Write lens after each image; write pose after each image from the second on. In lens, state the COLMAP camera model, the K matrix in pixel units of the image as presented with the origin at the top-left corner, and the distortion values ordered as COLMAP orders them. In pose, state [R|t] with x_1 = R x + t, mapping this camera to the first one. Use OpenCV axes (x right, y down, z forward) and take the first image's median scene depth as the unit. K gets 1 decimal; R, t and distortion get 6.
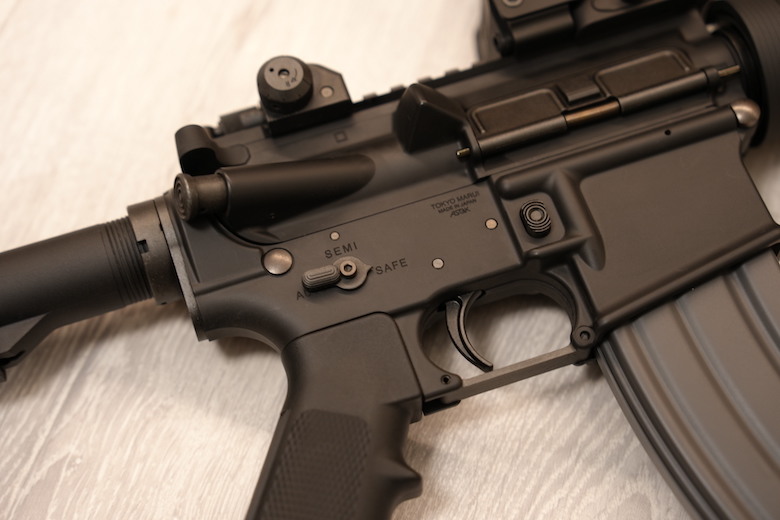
lens RADIAL K [[1556.1, 0, 390.0], [0, 1556.1, 260.0], [0, 0, 1]] dist [0.358850, 0.013742]
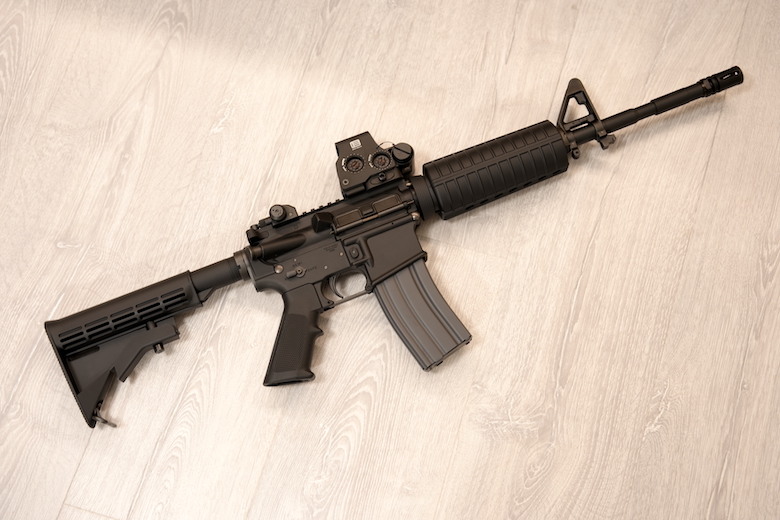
lens RADIAL K [[1091.9, 0, 390.0], [0, 1091.9, 260.0], [0, 0, 1]] dist [0.153037, 0.095817]
pose [[0.998554, -0.052320, -0.012316, 0.196374], [0.053674, 0.982759, 0.176928, -0.418406], [0.002847, -0.177333, 0.984147, -1.311366]]
